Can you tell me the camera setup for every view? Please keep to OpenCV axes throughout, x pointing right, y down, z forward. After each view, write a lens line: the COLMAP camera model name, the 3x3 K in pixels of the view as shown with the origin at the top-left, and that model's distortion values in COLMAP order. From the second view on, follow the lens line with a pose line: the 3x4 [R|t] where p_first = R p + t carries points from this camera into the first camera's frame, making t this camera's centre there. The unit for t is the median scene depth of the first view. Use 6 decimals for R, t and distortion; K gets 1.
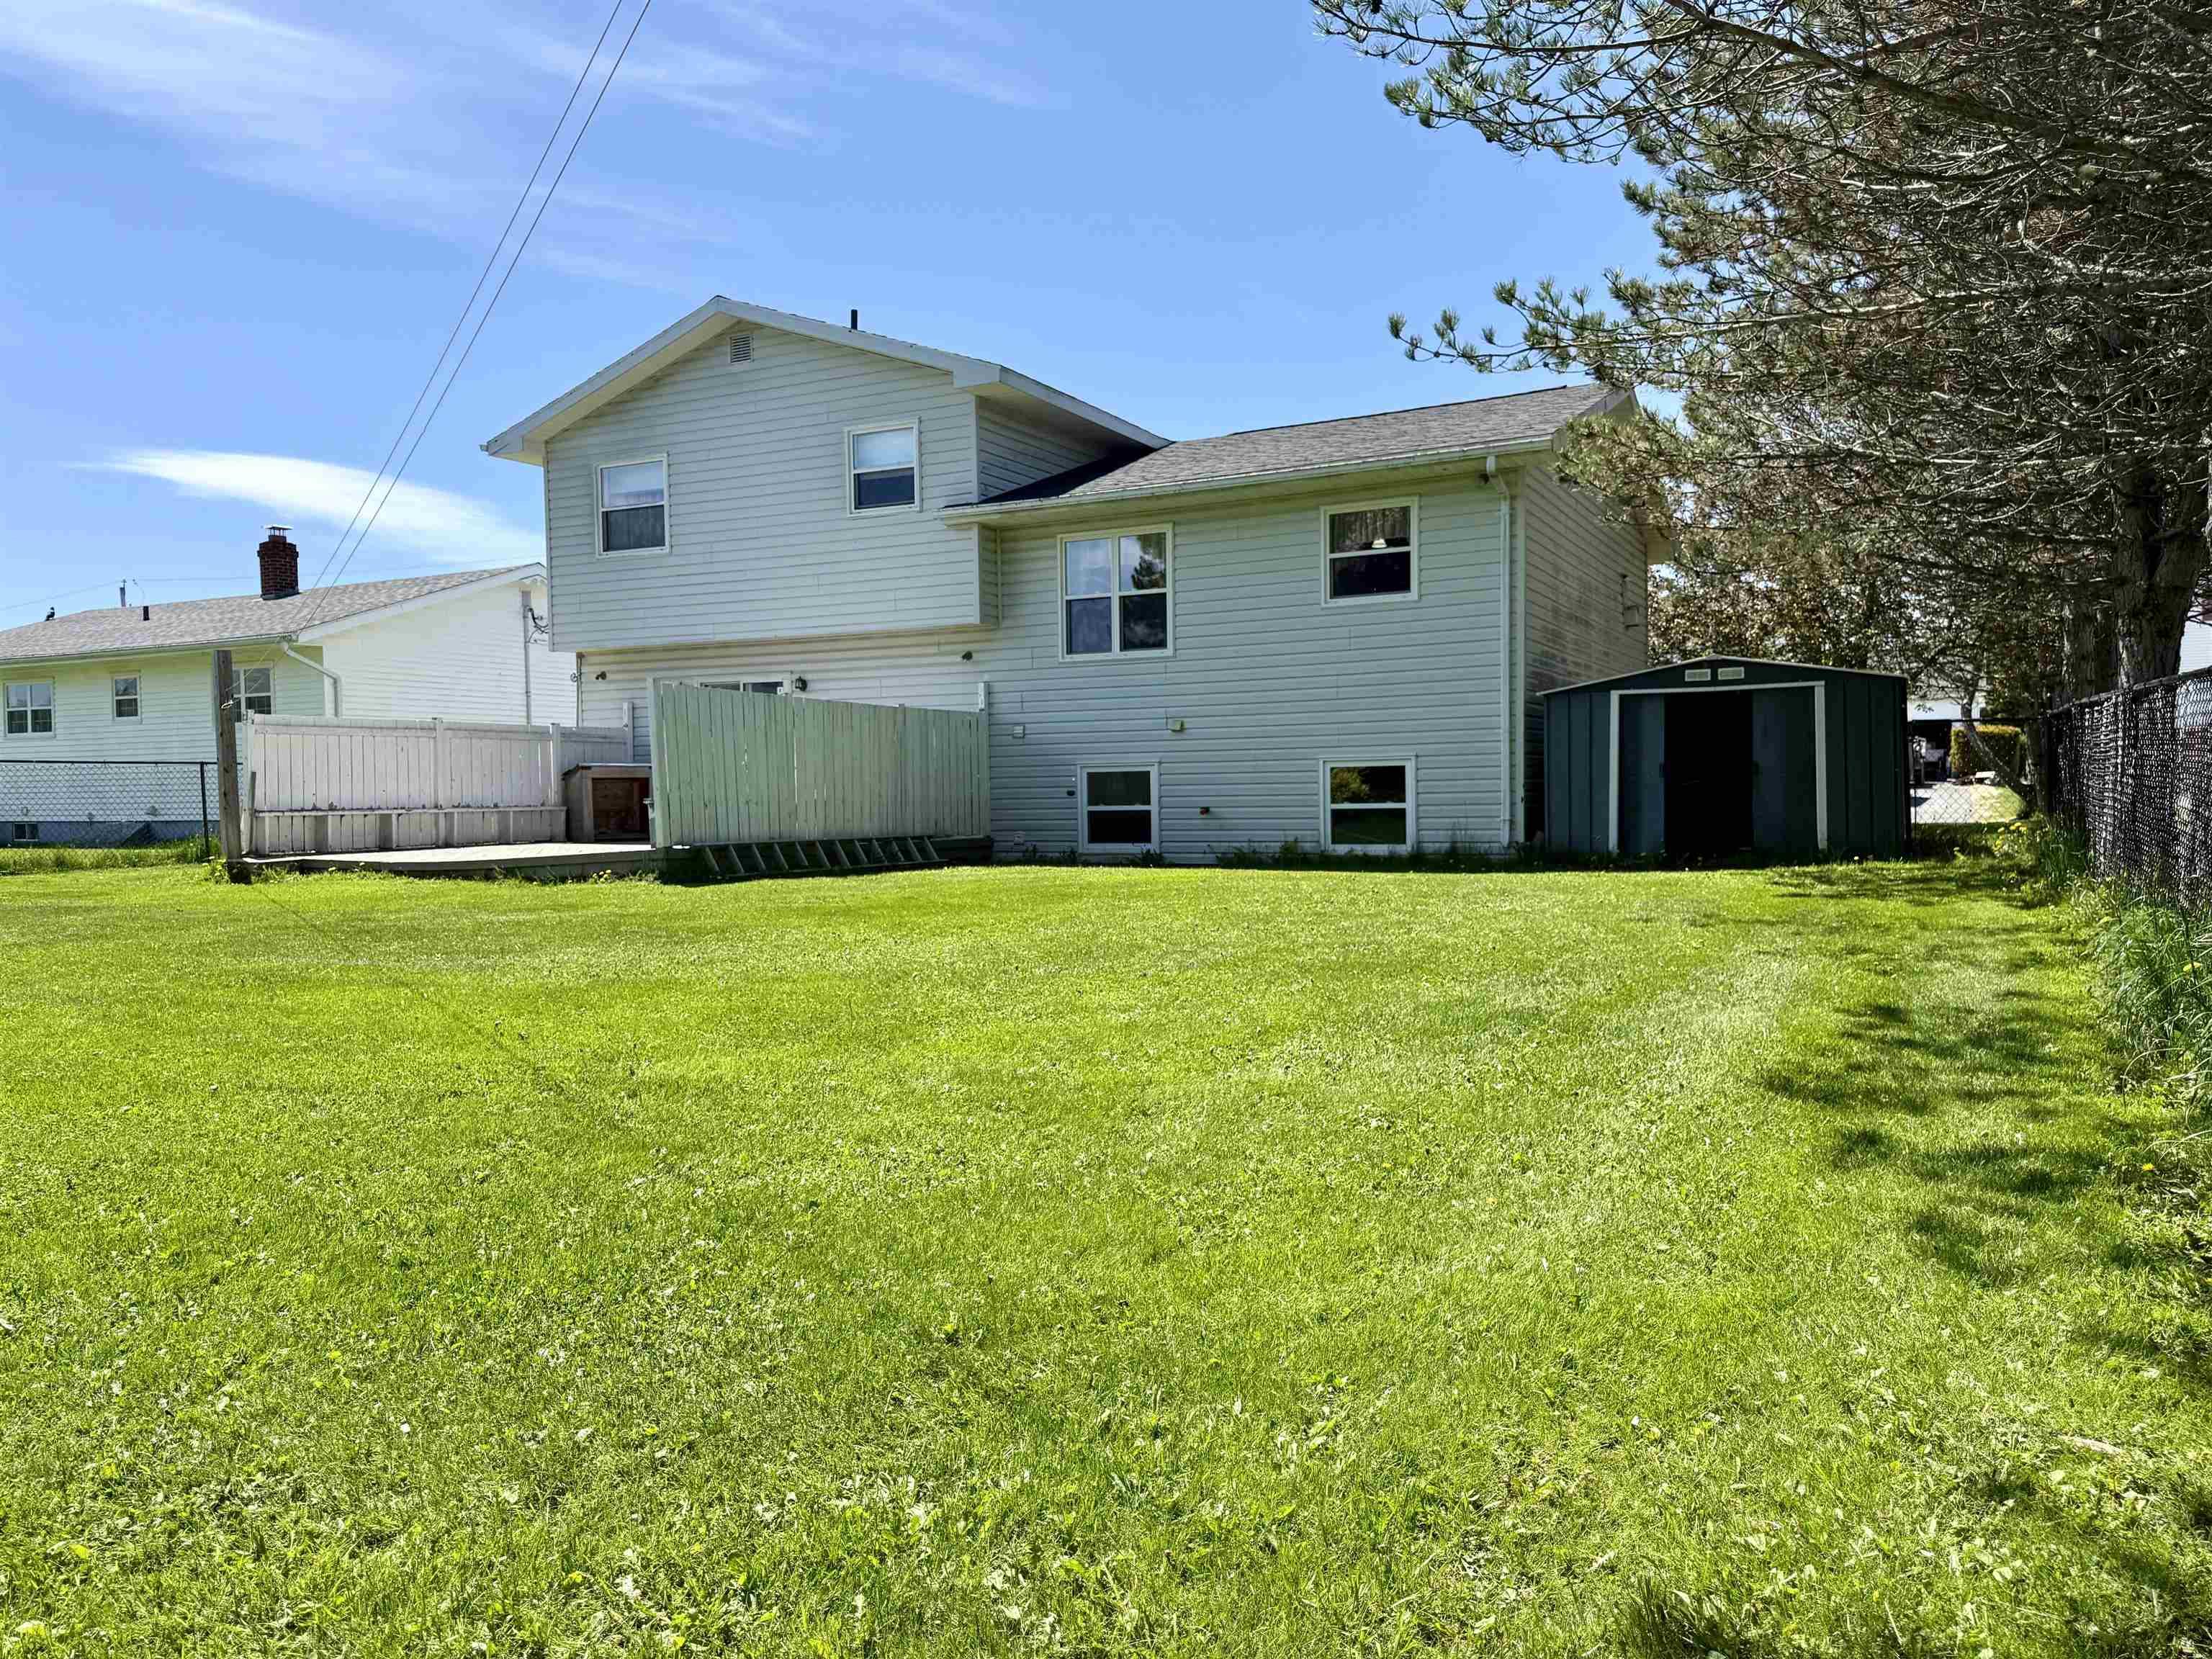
lens RADIAL K [[1578.6, 0, 1106.0], [0, 1578.6, 829.5], [0, 0, 1]] dist [0.078910, -0.075558]
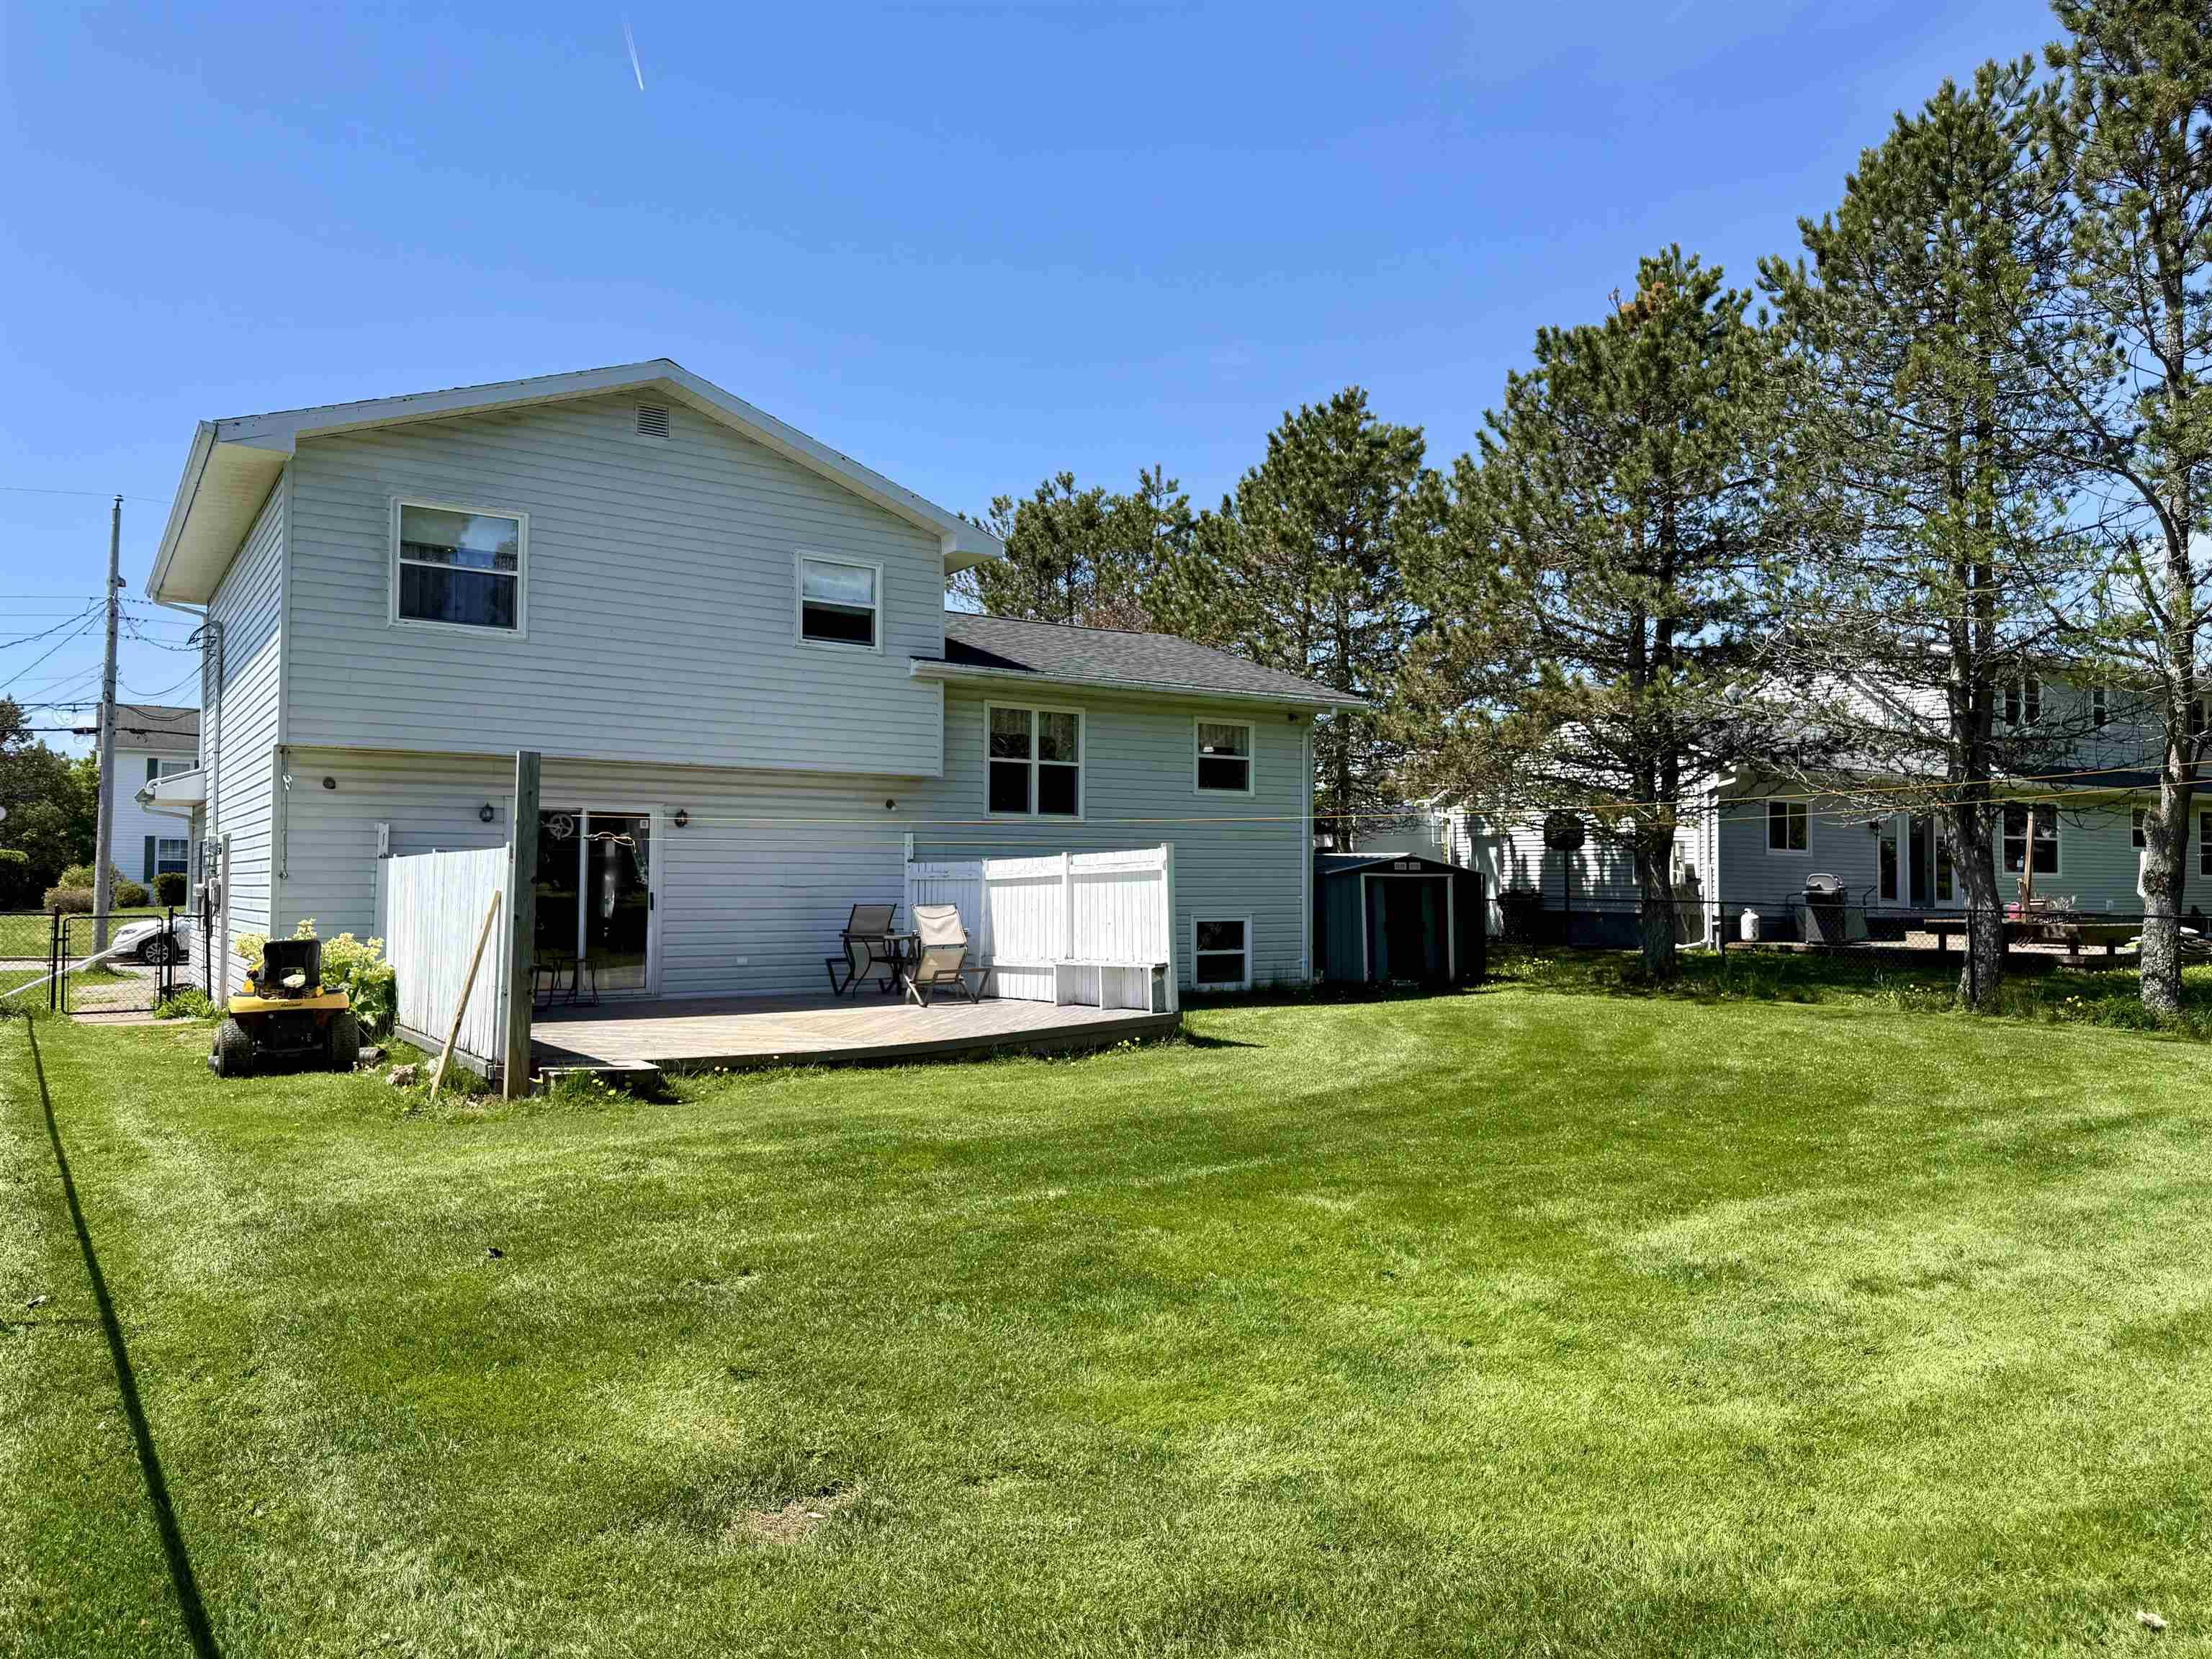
lens RADIAL K [[1578.6, 0, 1106.0], [0, 1578.6, 829.5], [0, 0, 1]] dist [0.078910, -0.075558]
pose [[0.475229, 0.048055, 0.878549, -1.011326], [0.009989, 0.998148, -0.060000, -0.038649], [-0.879806, 0.037289, 0.473869, 0.473561]]
